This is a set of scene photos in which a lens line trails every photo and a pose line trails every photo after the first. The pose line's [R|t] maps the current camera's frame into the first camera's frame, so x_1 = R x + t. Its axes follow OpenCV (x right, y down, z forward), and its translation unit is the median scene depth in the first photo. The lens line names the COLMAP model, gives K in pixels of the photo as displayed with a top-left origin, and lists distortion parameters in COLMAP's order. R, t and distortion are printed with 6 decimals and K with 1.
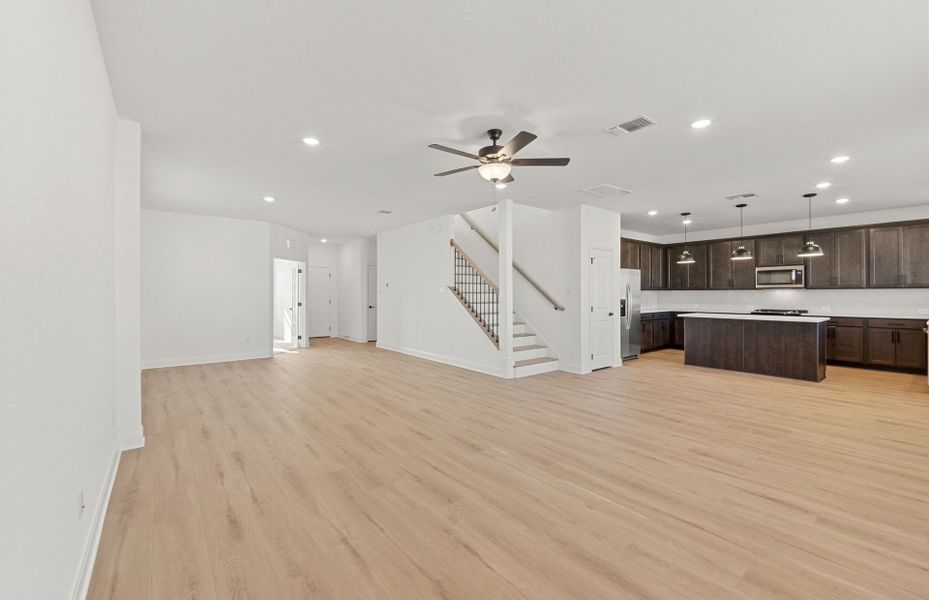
lens RADIAL K [[392.1, 0, 470.1], [0, 392.1, 290.6], [0, 0, 1]] dist [-0.003204, -0.000175]
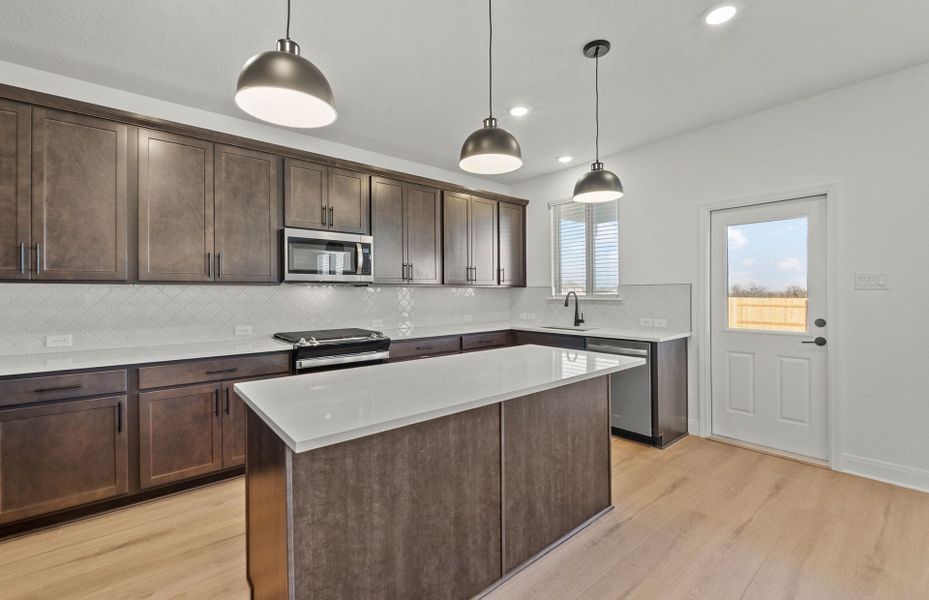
lens RADIAL K [[392.1, 0, 470.1], [0, 392.1, 290.6], [0, 0, 1]] dist [-0.003204, -0.000175]
pose [[-0.028293, 0.002515, 0.999597, 0.358734], [-0.007260, 0.999970, -0.002722, 0.003498], [-0.999573, -0.007334, -0.028274, 0.884955]]
